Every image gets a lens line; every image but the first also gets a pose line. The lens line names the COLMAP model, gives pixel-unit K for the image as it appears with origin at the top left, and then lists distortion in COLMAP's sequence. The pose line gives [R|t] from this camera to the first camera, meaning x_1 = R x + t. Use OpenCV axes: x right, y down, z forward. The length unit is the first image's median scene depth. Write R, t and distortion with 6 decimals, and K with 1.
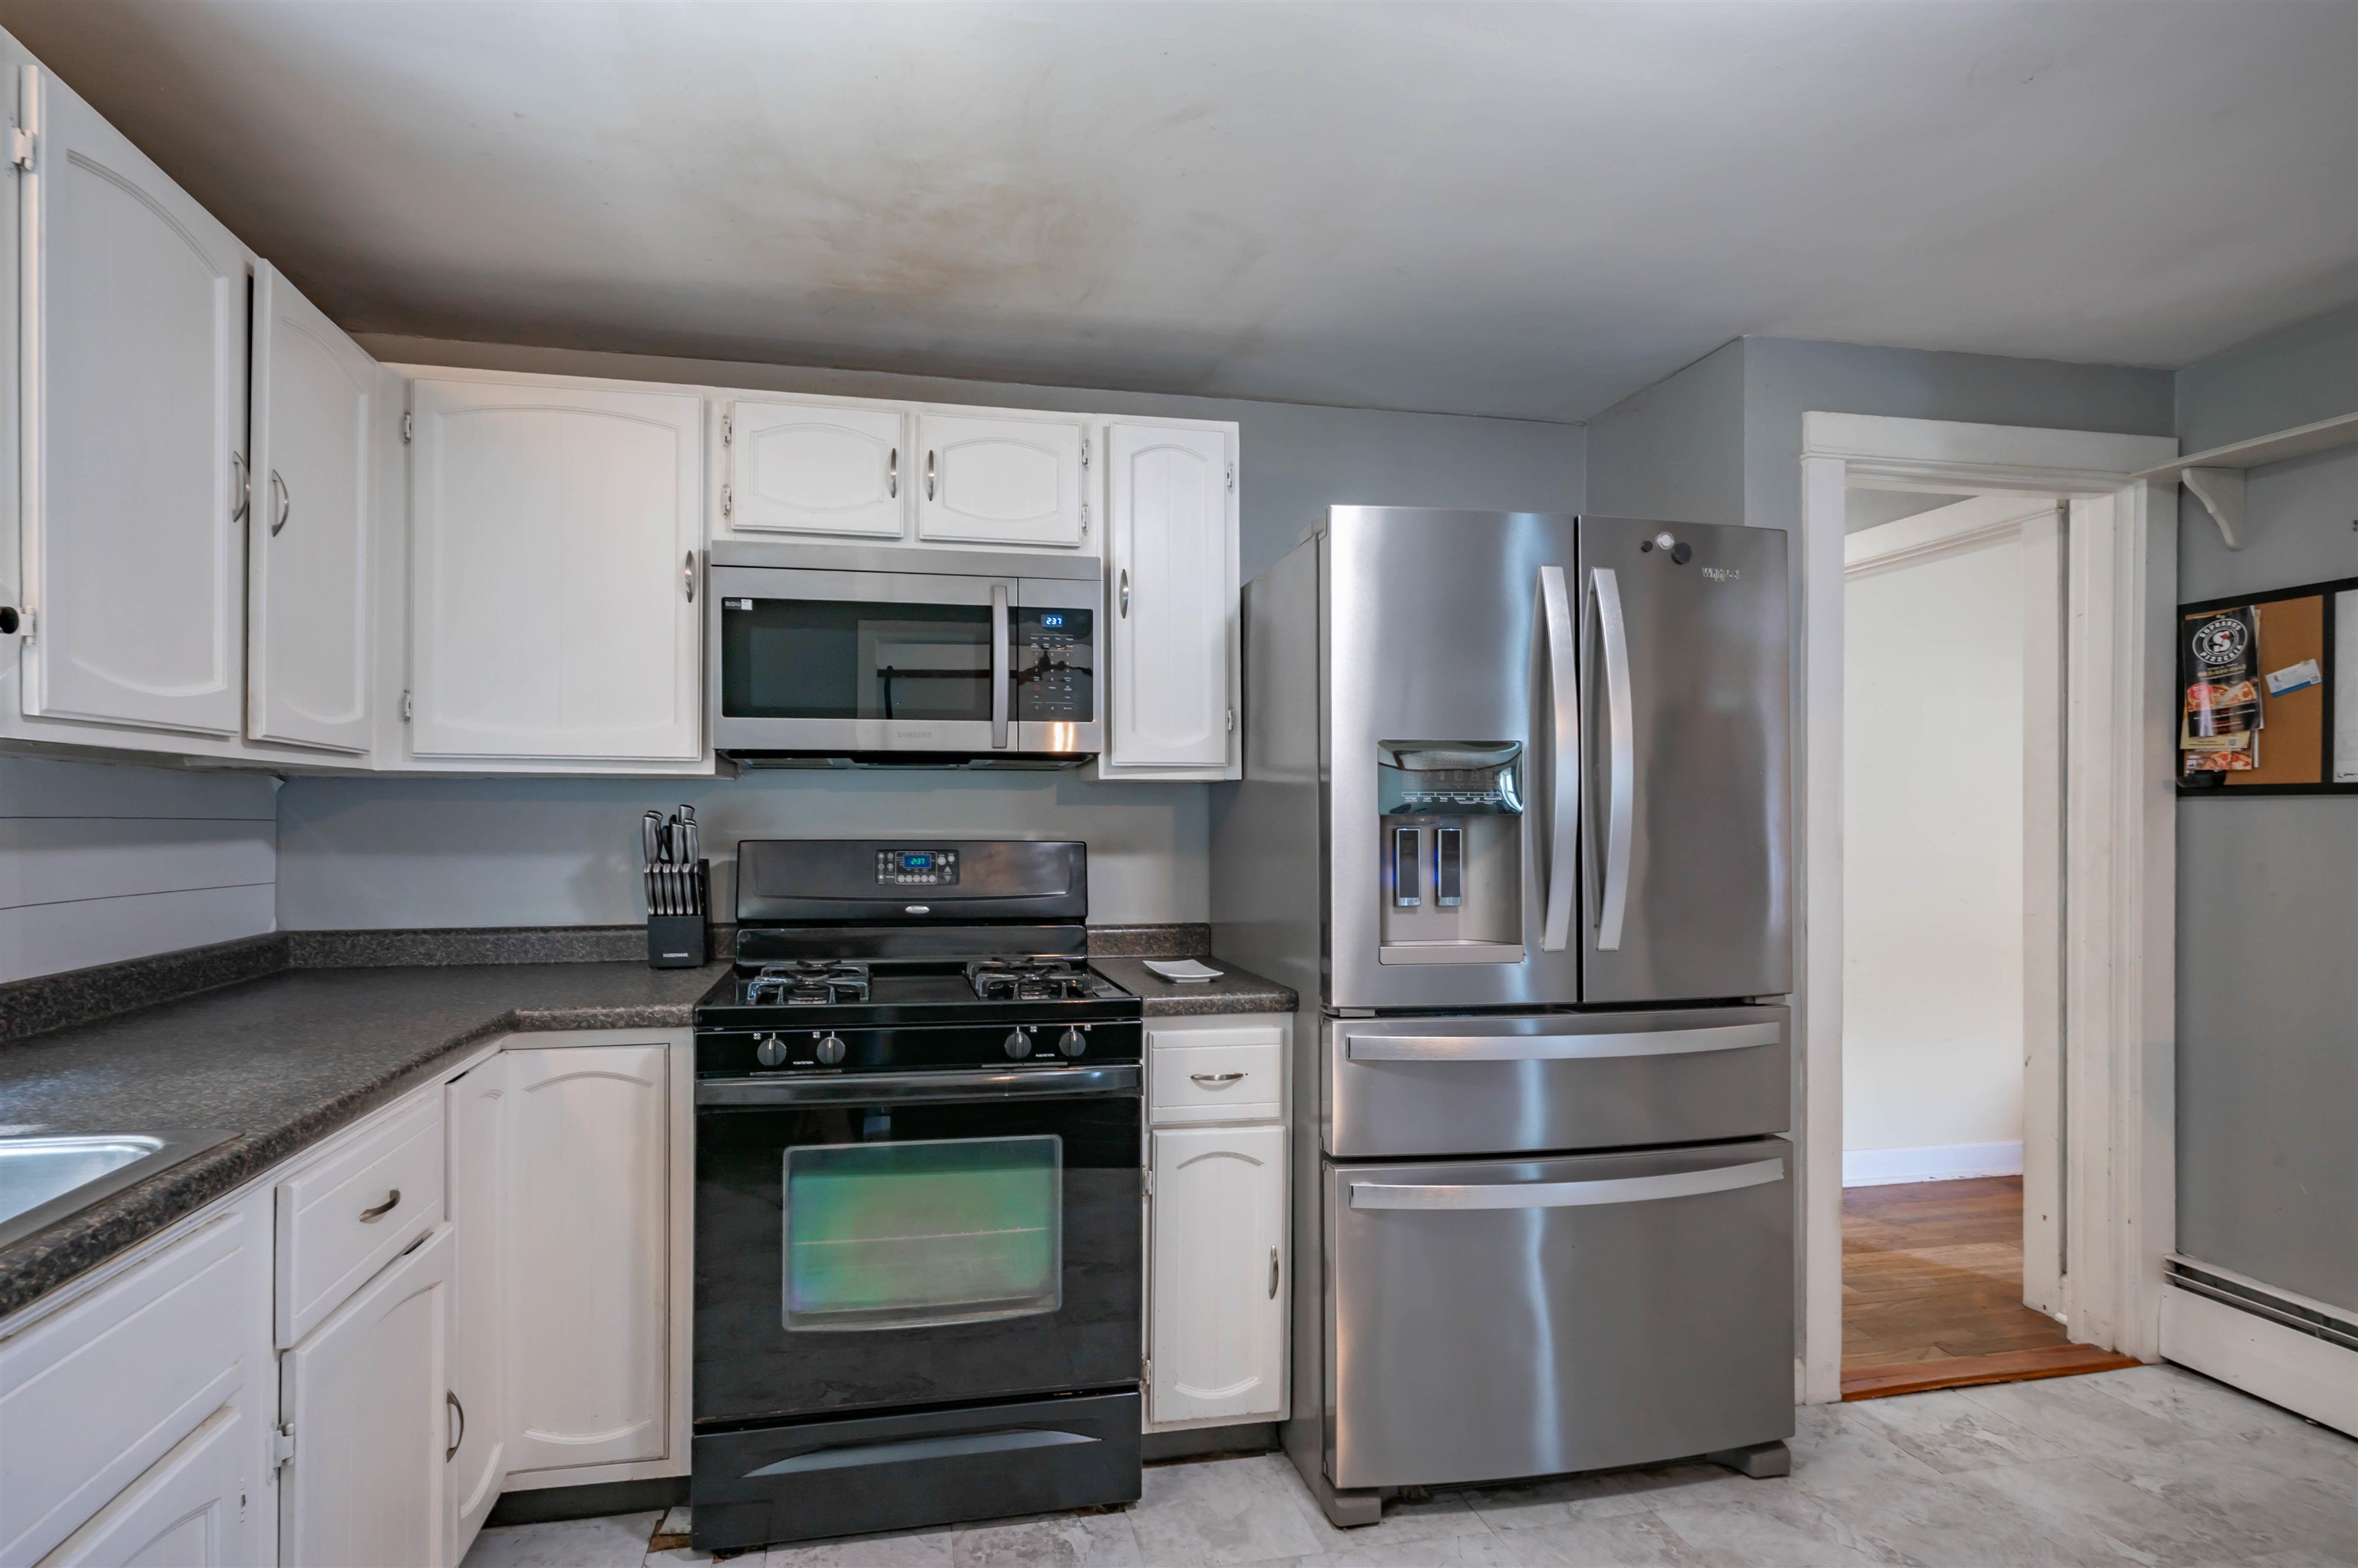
lens RADIAL K [[1138.3, 0, 1102.2], [0, 1138.3, 824.5], [0, 0, 1]] dist [-0.006379, 0.004539]
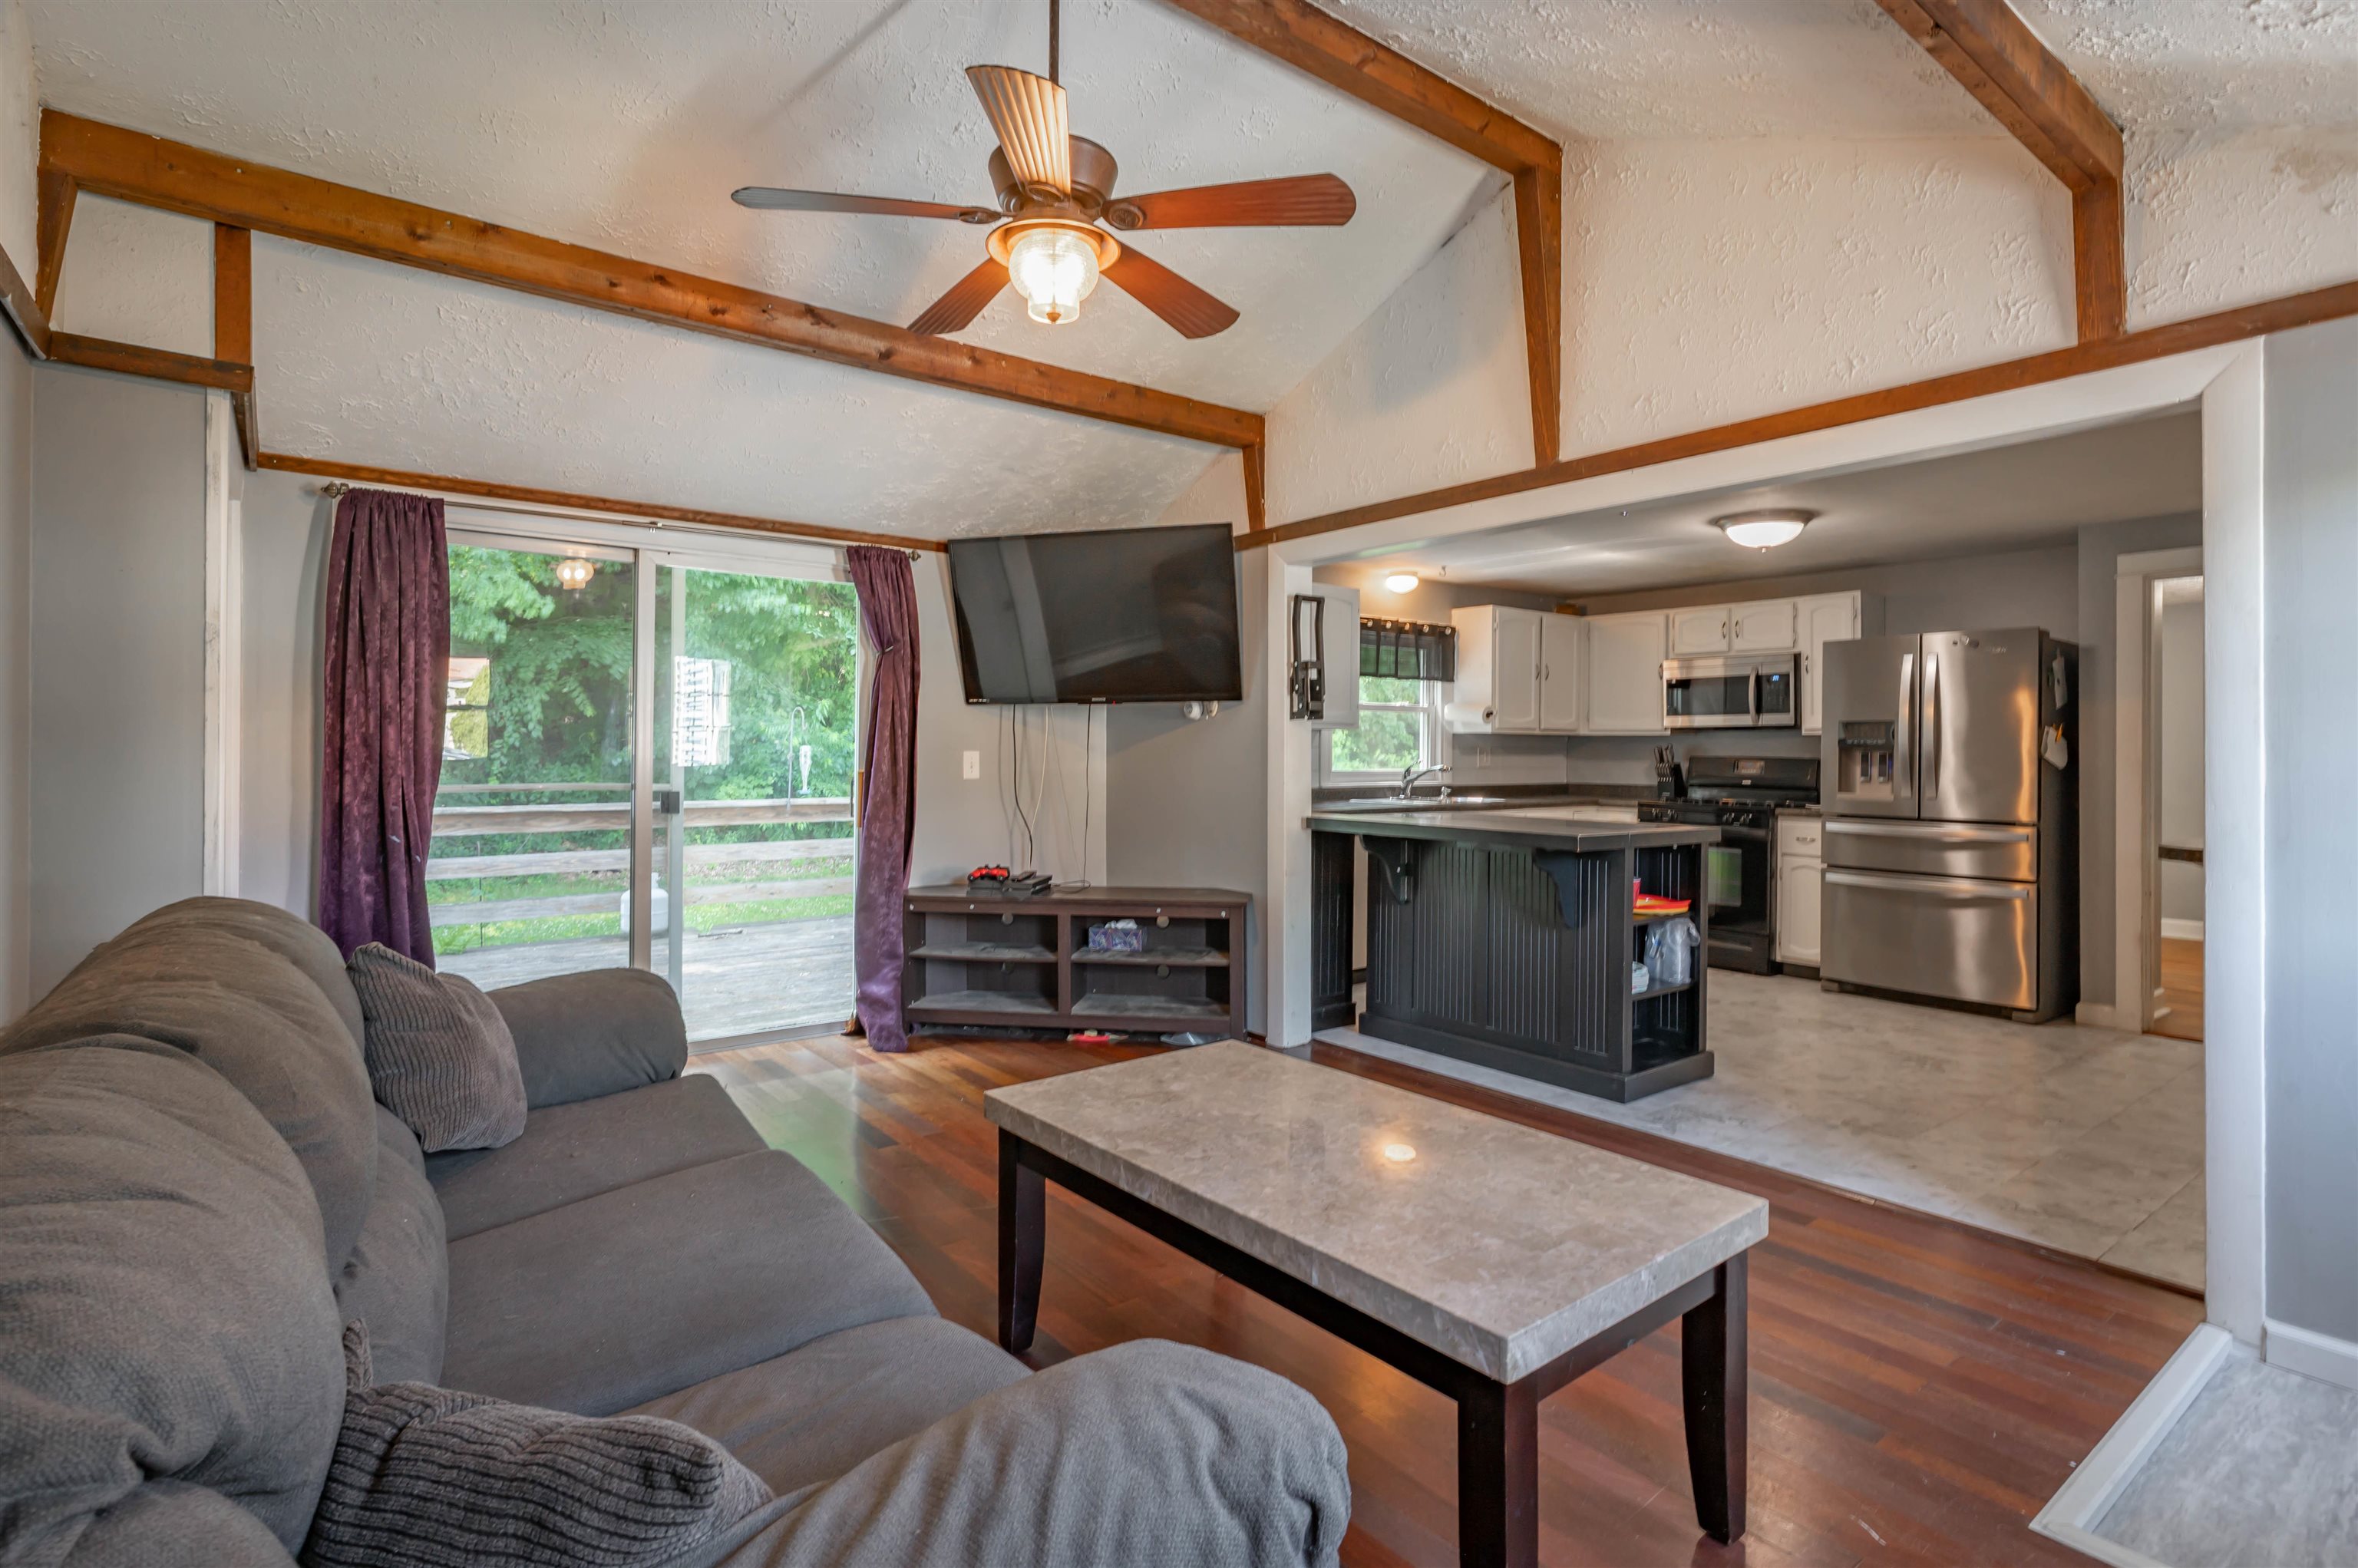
lens RADIAL K [[1138.3, 0, 1159.8], [0, 1138.3, 745.2], [0, 0, 1]] dist [-0.006379, 0.004539]
pose [[0.437994, -0.002772, -0.898973, 1.880366], [-0.011982, 0.999888, -0.008921, 0.029463], [0.898898, 0.014678, 0.437912, -1.641955]]
